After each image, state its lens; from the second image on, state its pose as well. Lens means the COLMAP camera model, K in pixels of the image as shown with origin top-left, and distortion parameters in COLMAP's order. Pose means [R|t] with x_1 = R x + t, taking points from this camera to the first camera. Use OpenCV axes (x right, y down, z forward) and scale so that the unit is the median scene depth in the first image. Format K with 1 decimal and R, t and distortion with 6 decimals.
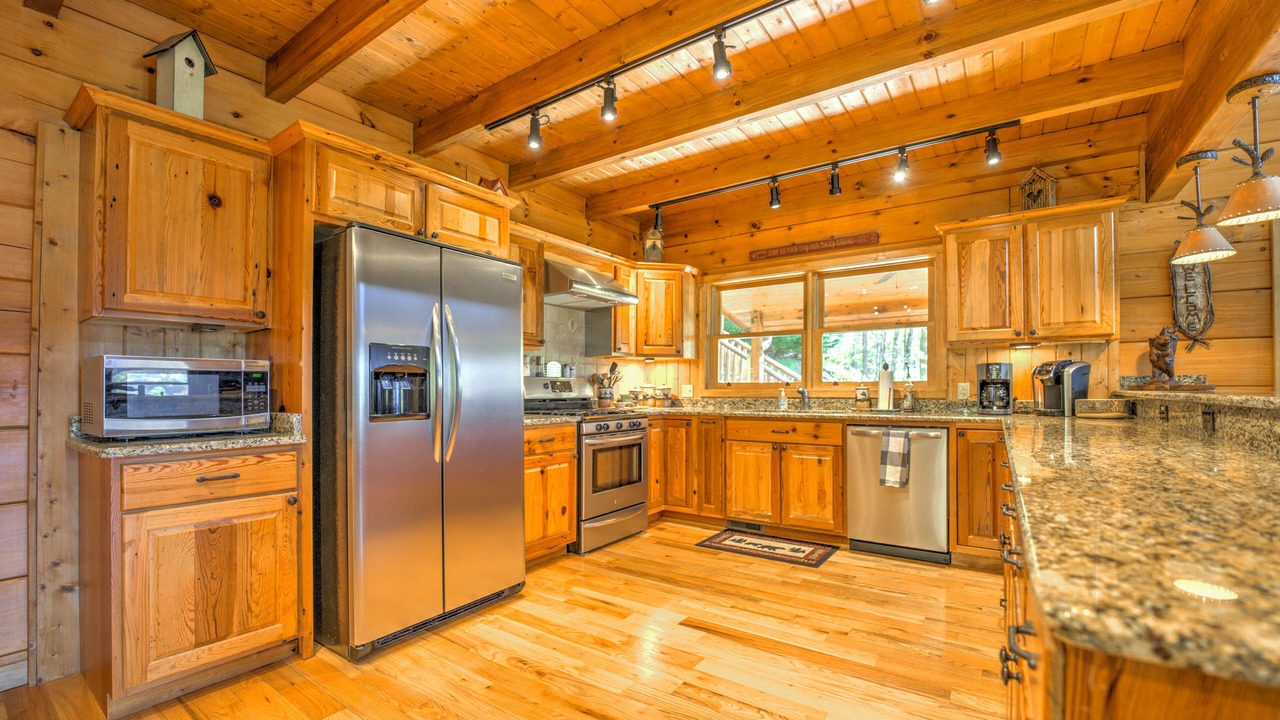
lens RADIAL K [[531.8, 0, 641.2], [0, 531.8, 385.5], [0, 0, 1]] dist [-0.024986, 0.000284]
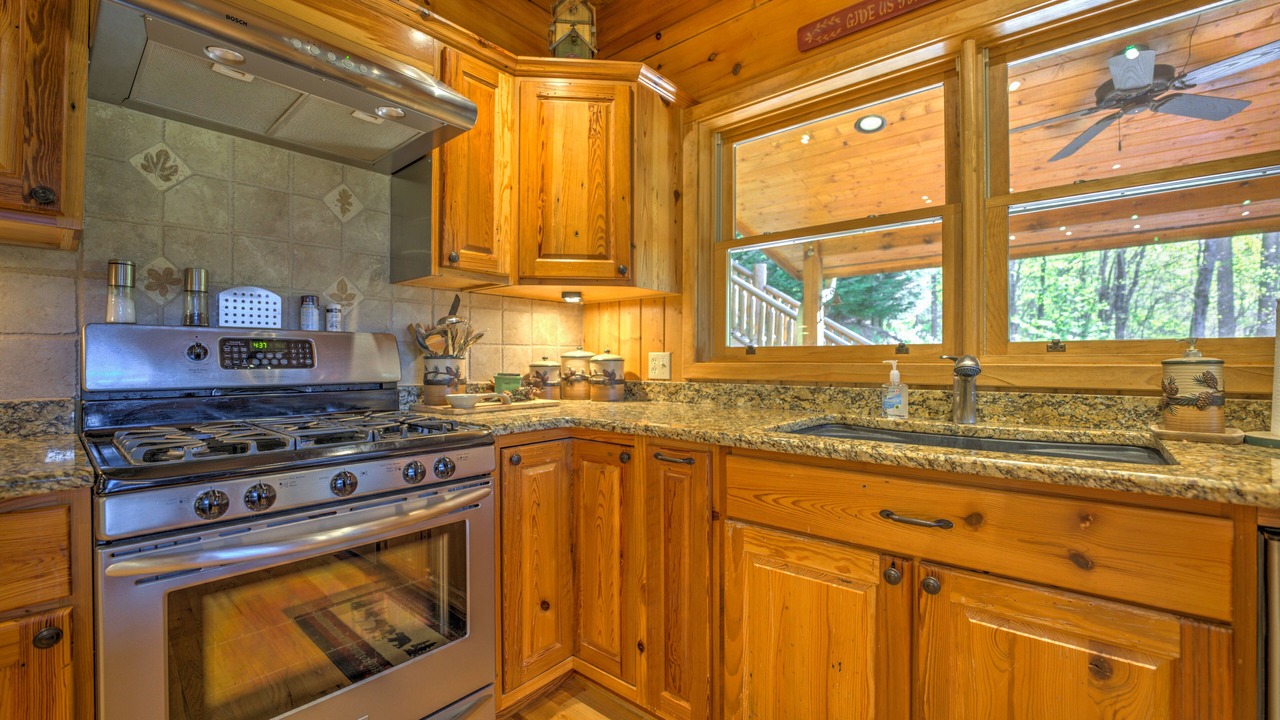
lens RADIAL K [[514.9, 0, 617.4], [0, 514.9, 354.9], [0, 0, 1]] dist [-0.025117, 0.000336]
pose [[0.989571, -0.000082, -0.144048, 0.128165], [-0.000531, 0.999991, -0.004216, 0.003550], [0.144047, 0.004249, 0.989562, 0.618989]]
